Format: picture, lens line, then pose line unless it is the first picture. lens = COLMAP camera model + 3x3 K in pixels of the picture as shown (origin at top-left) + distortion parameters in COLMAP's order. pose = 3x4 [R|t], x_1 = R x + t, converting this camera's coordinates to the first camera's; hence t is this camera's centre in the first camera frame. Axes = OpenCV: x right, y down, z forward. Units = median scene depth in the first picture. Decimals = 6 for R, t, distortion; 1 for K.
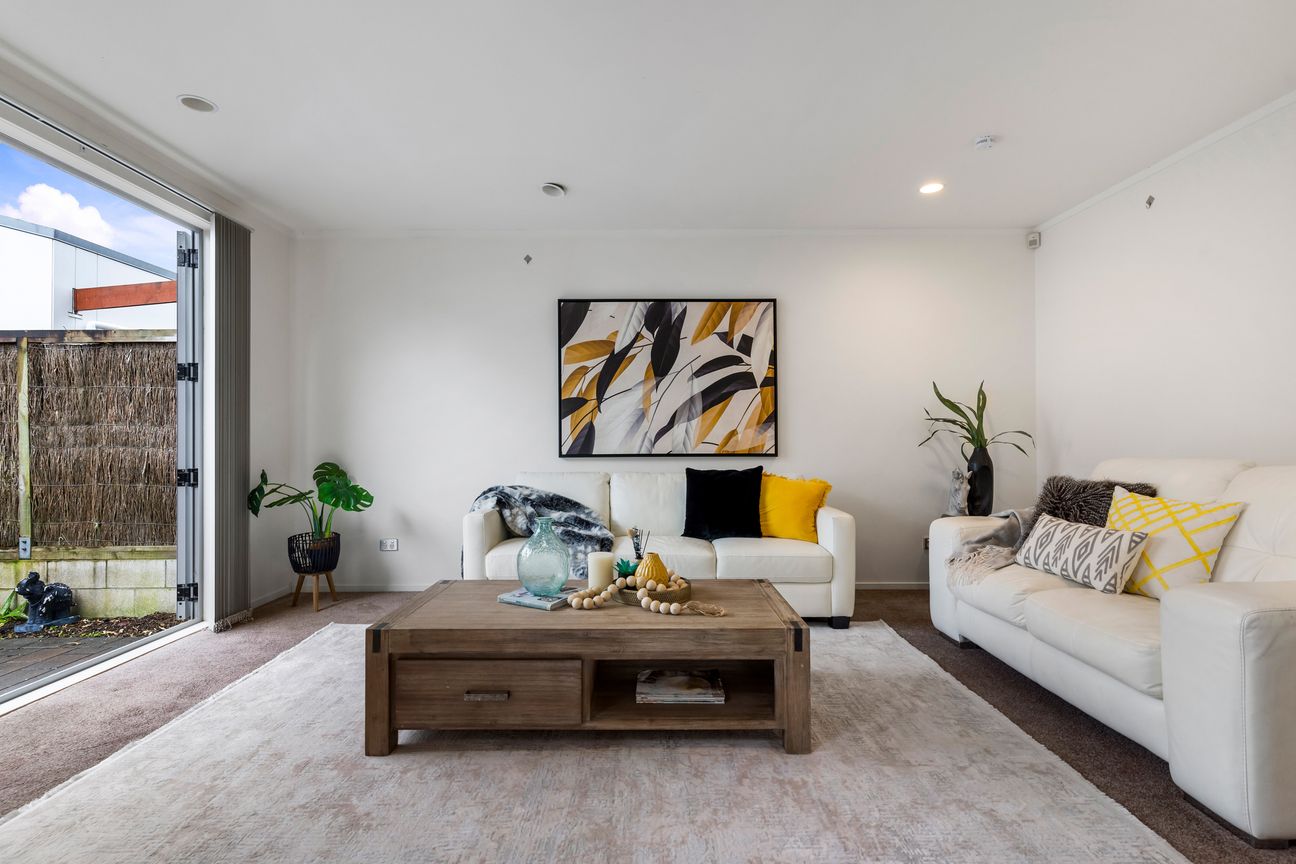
lens RADIAL K [[620.0, 0, 648.8], [0, 620.0, 435.5], [0, 0, 1]] dist [-0.001002, 0.000033]
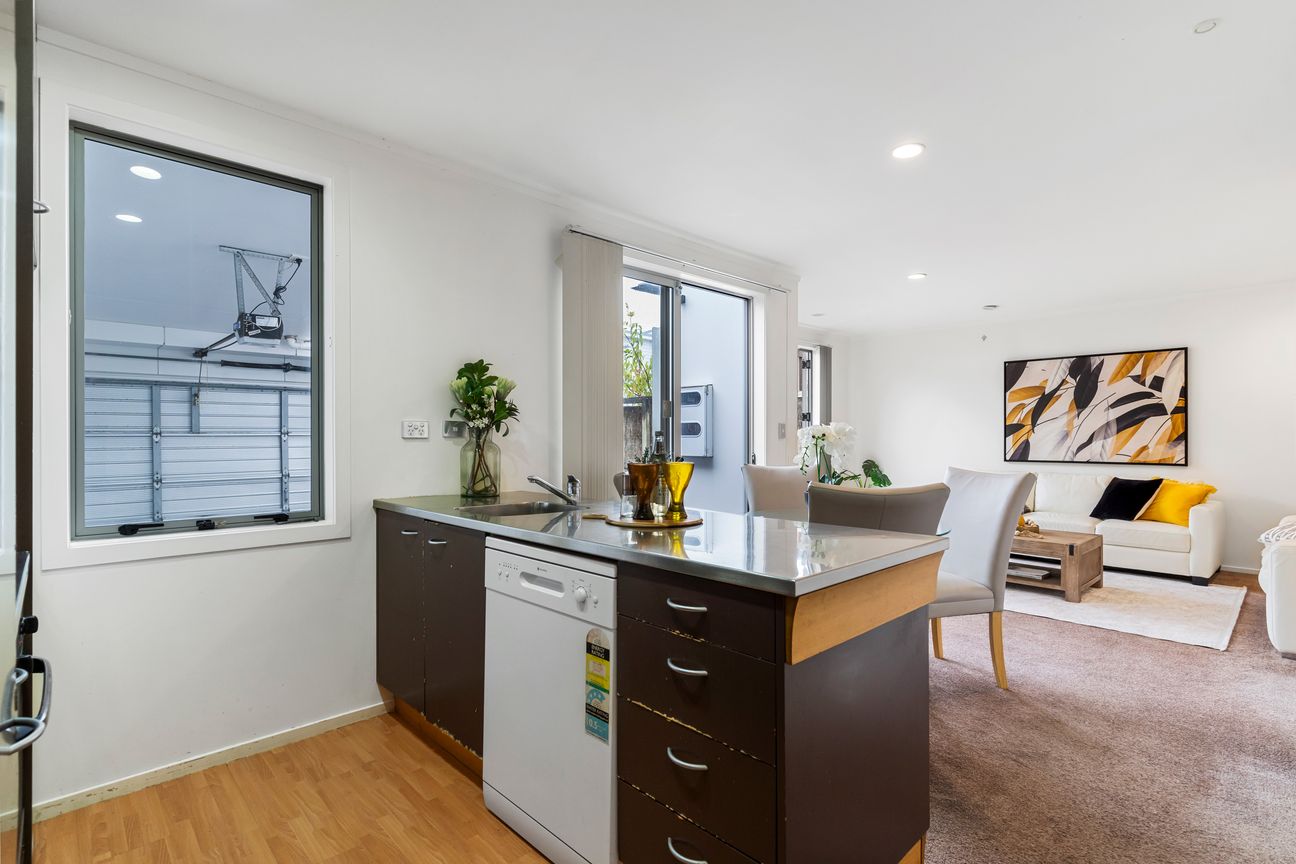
lens RADIAL K [[620.0, 0, 645.8], [0, 620.0, 438.9], [0, 0, 1]] dist [-0.001002, 0.000033]
pose [[0.691840, 0.006896, -0.722018, 0.364420], [0.003512, 0.999910, 0.012915, -0.046018], [0.722042, -0.011471, 0.691754, -0.757125]]
